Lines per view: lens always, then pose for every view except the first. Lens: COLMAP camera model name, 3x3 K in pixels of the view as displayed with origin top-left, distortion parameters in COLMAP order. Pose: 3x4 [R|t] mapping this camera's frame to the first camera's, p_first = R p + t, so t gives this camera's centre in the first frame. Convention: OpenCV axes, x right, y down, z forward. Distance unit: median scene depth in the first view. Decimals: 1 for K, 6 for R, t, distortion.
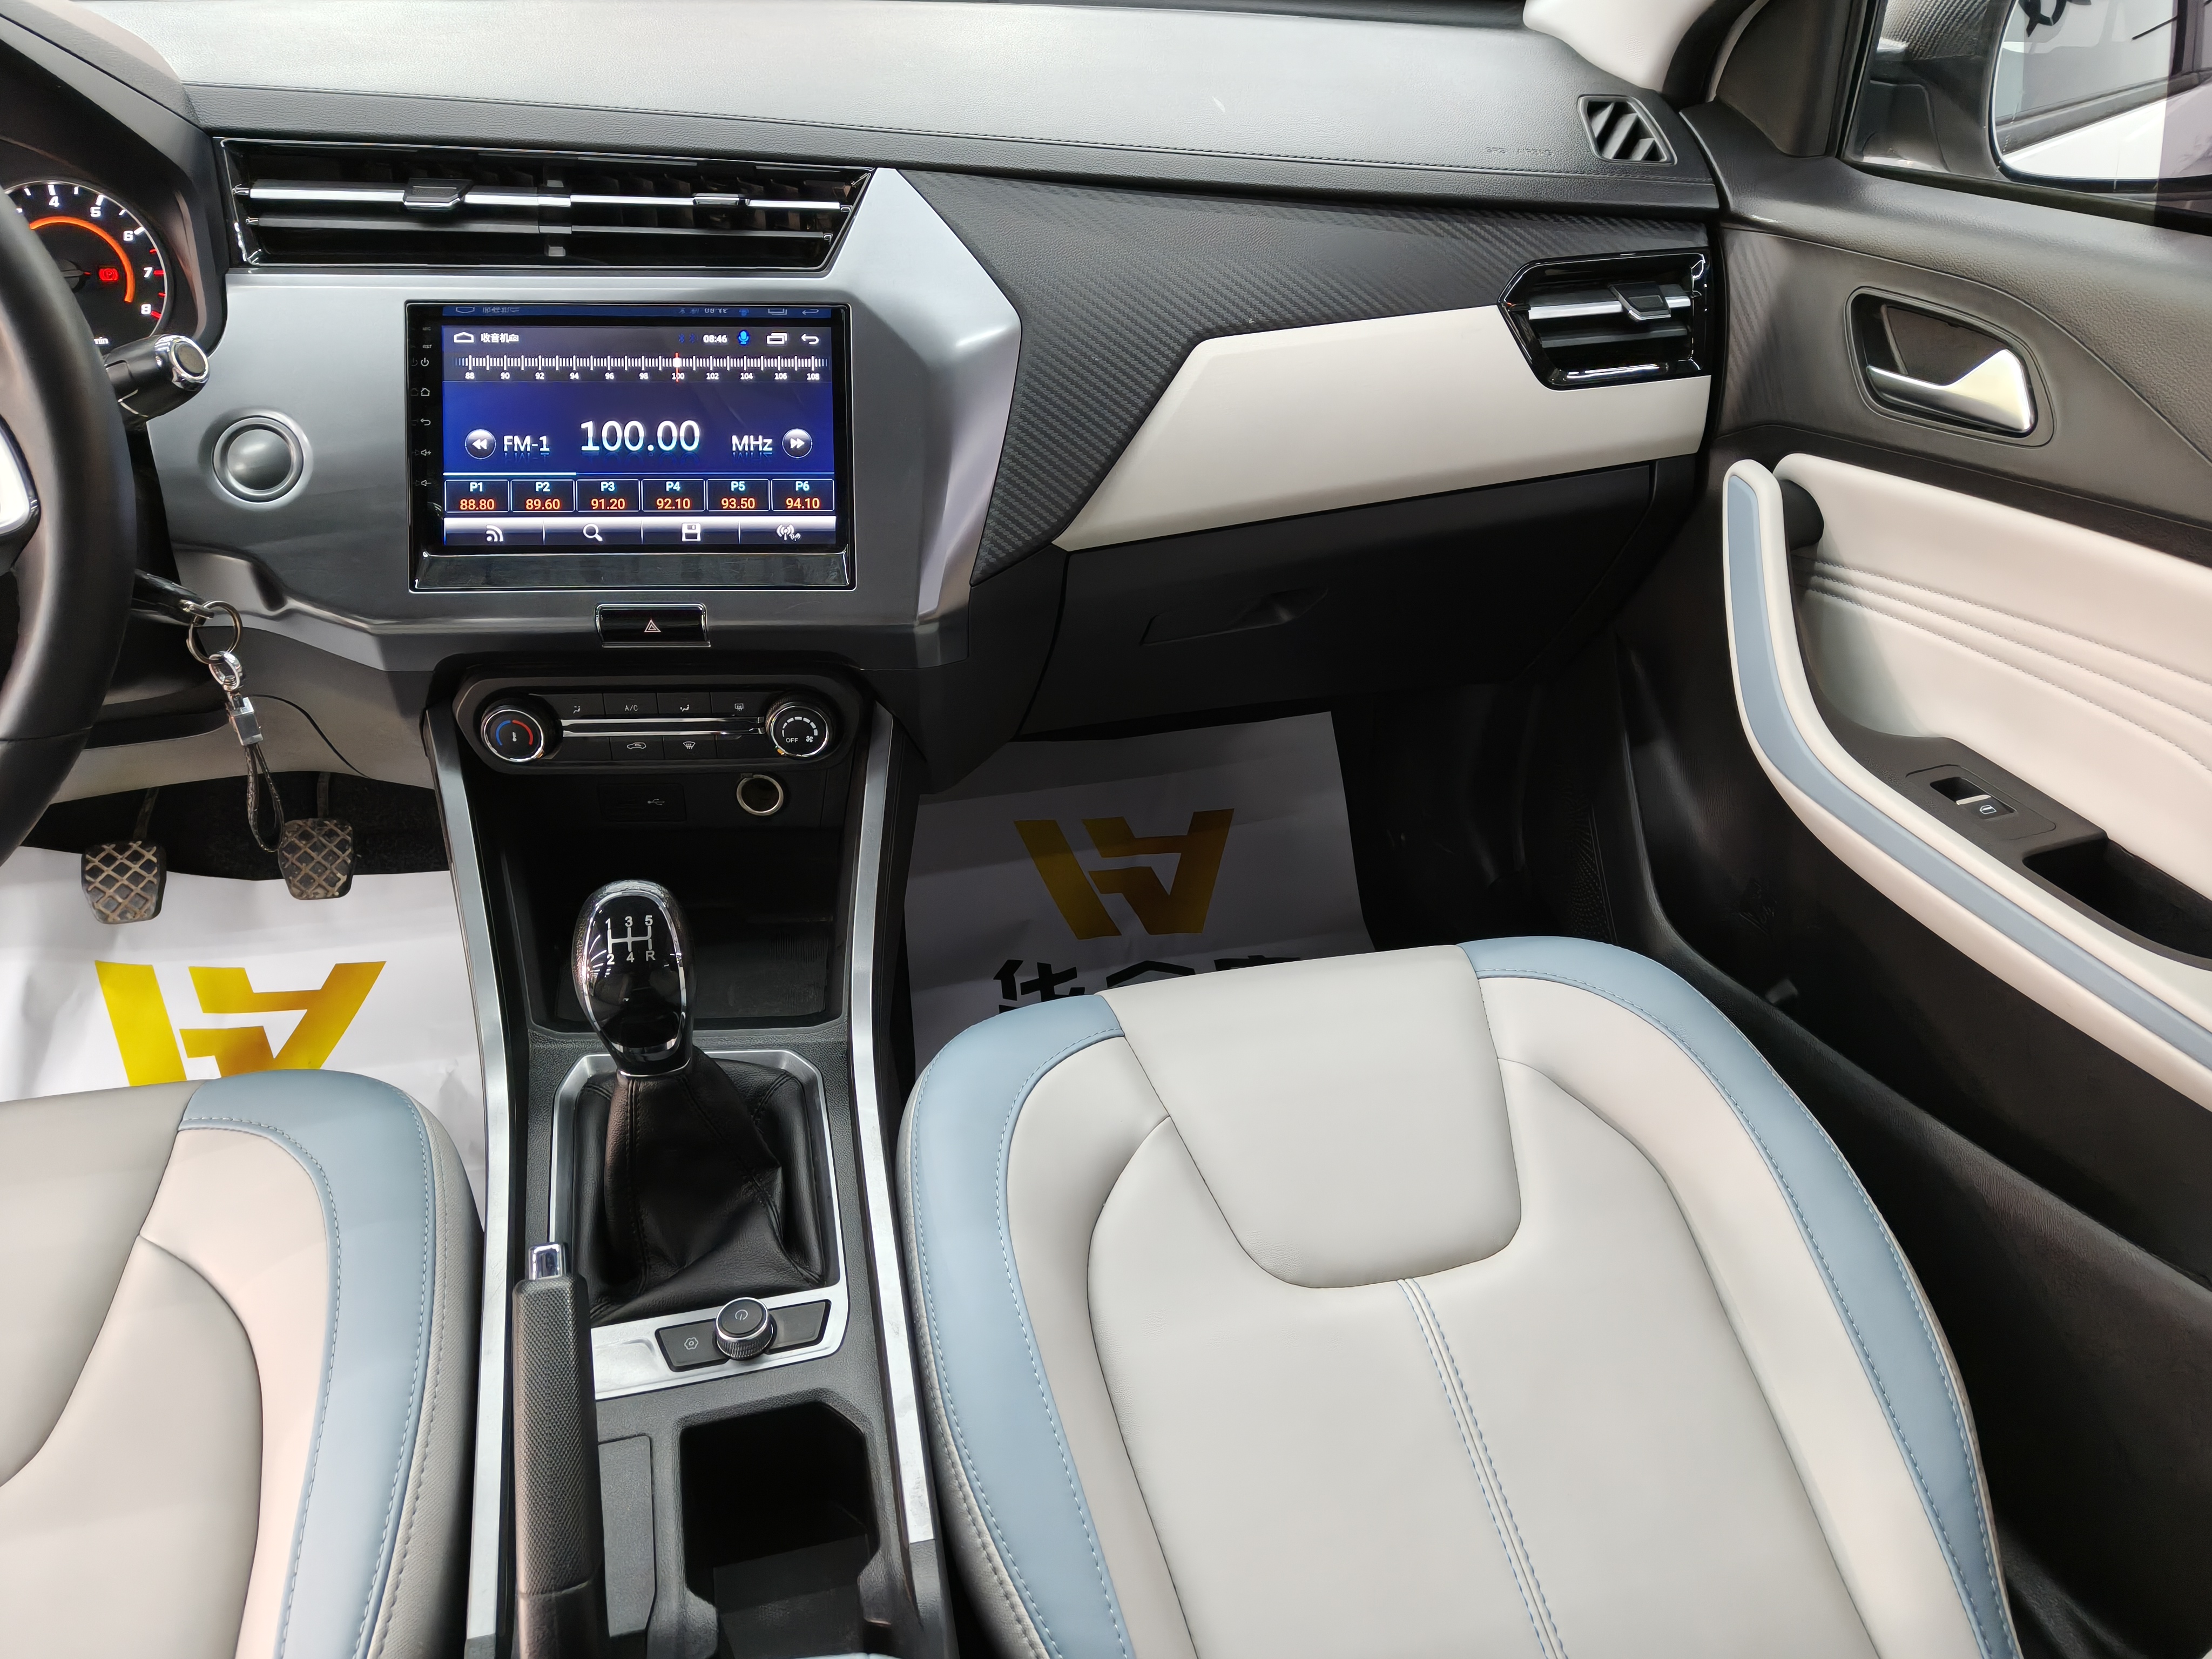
lens RADIAL K [[1558.0, 0, 1104.3], [0, 1558.0, 835.0], [0, 0, 1]] dist [0.045544, -0.018155]
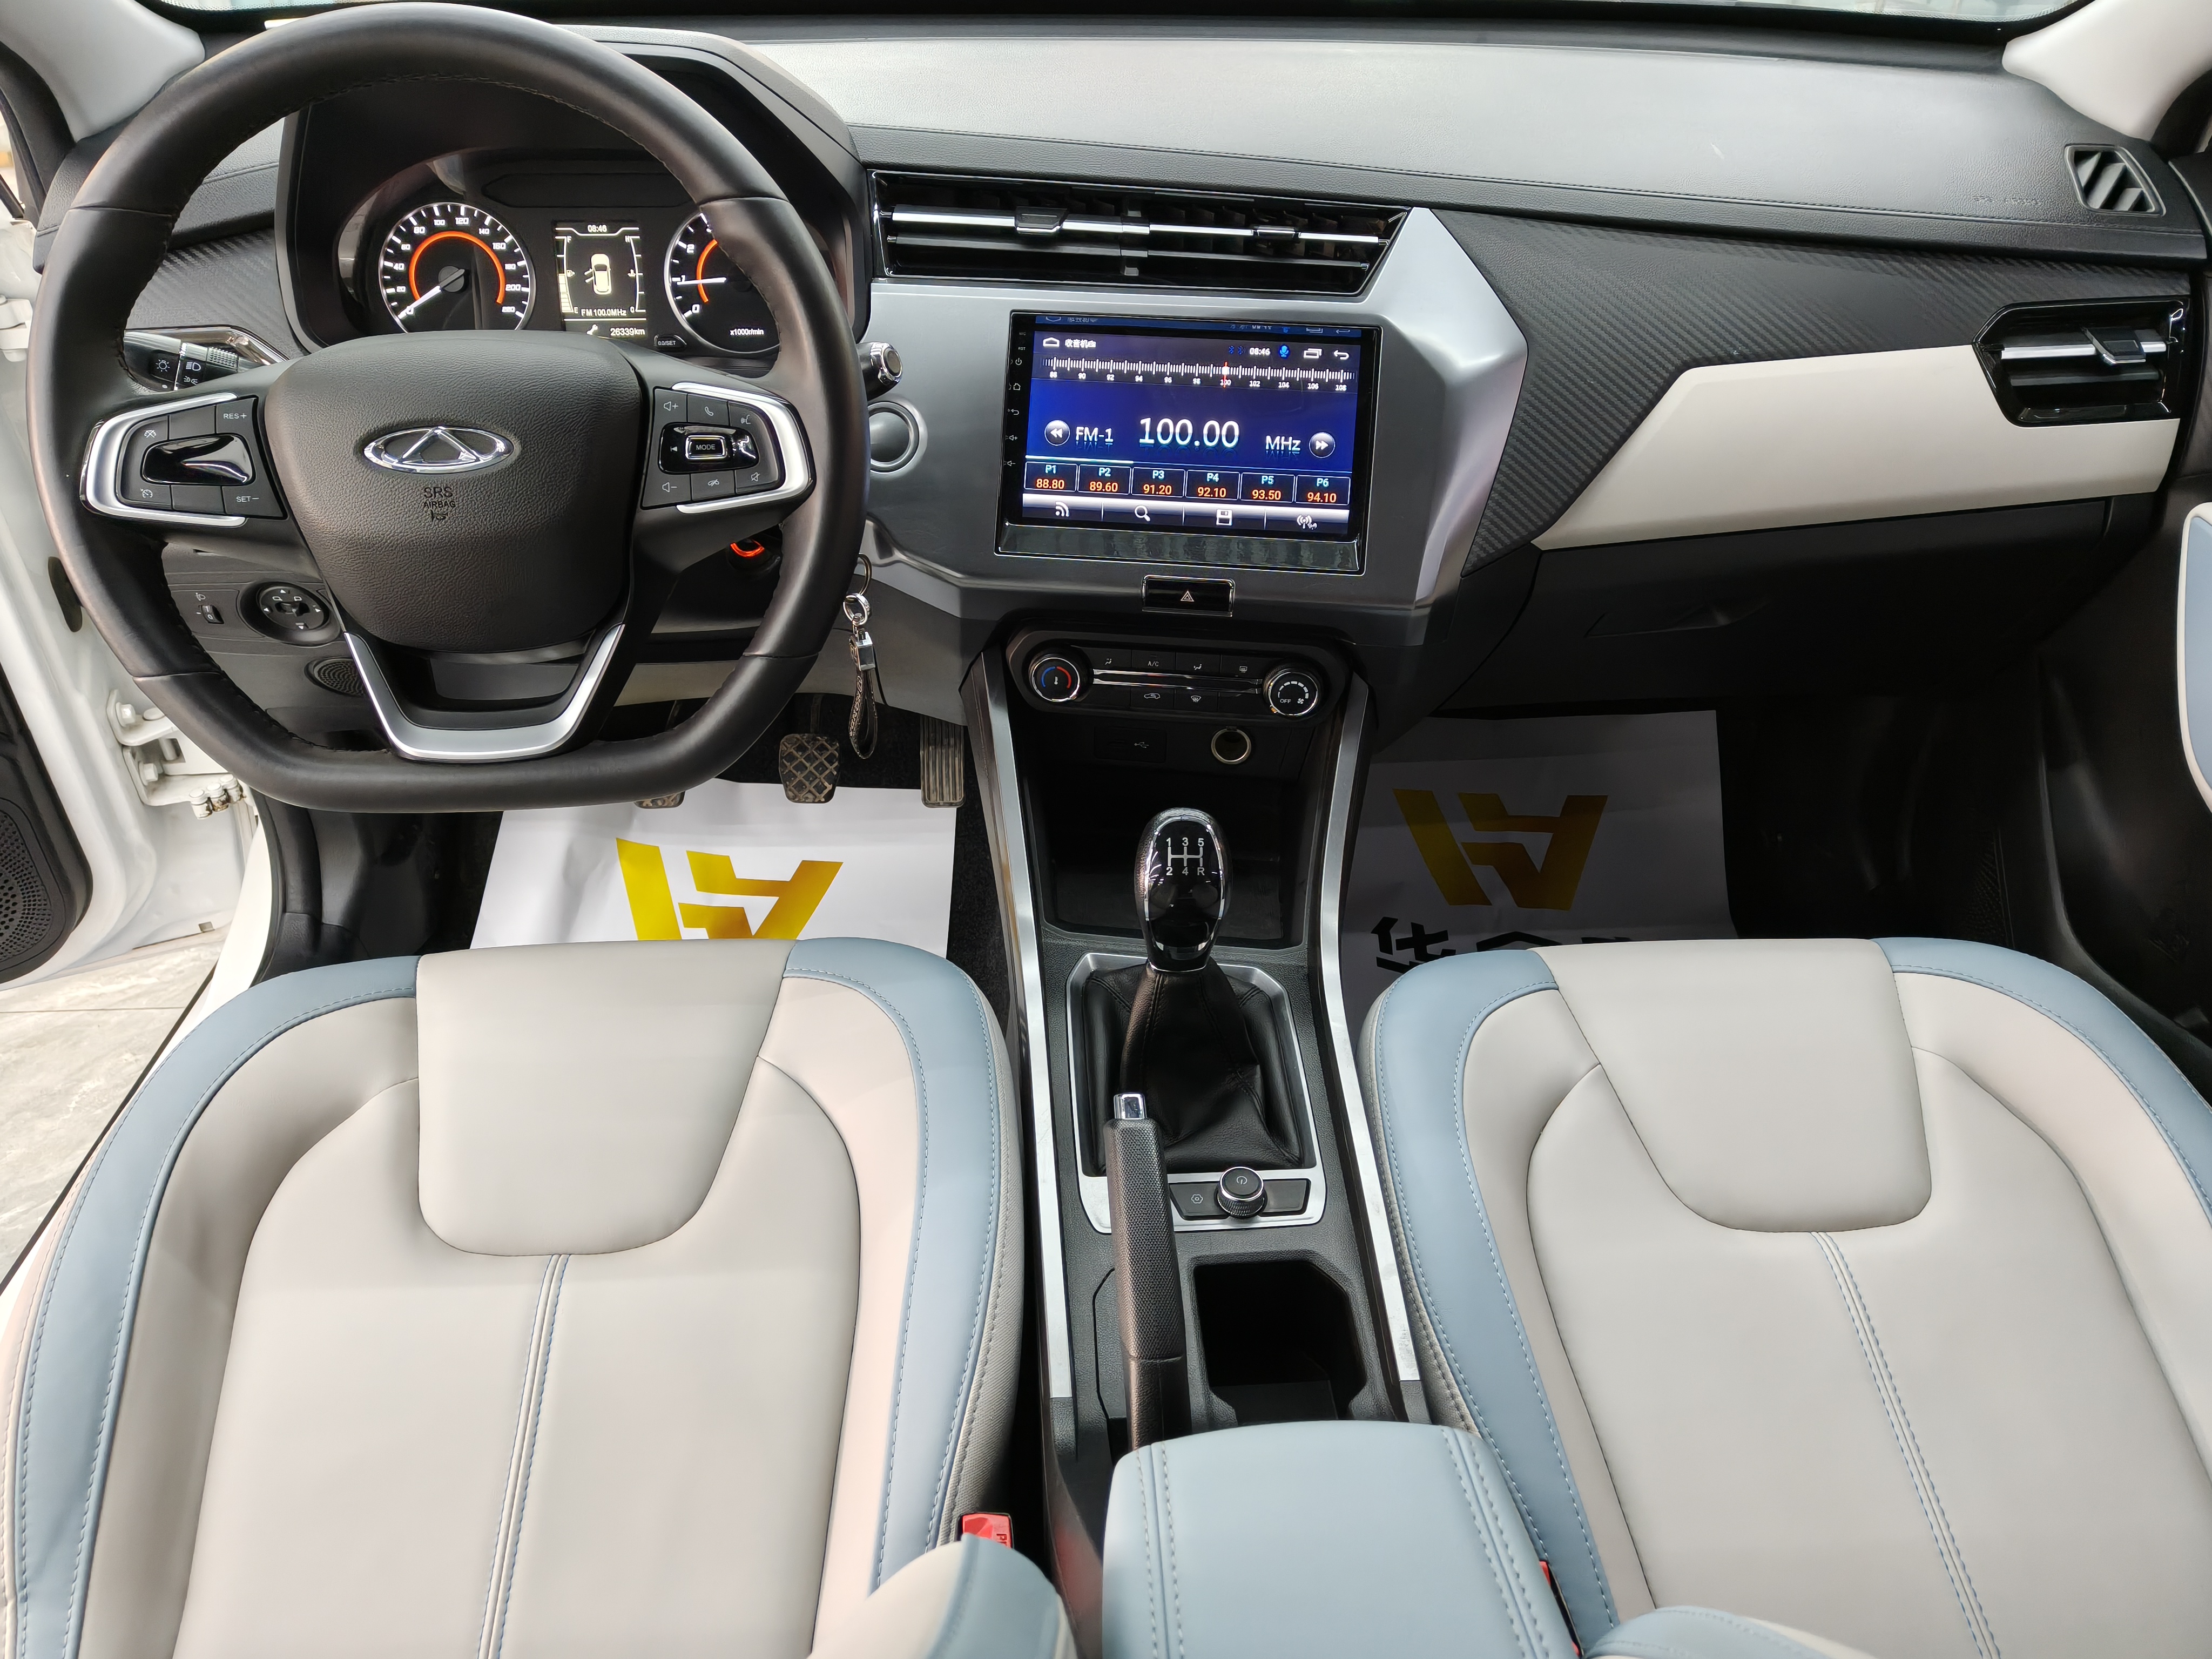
lens RADIAL K [[1558.0, 0, 1121.0], [0, 1558.0, 810.5], [0, 0, 1]] dist [0.045544, -0.018155]
pose [[0.985172, 0.090141, -0.145983, -0.146994], [-0.089518, 0.995926, 0.010844, 0.018510], [0.146365, 0.002385, 0.989228, -0.158250]]
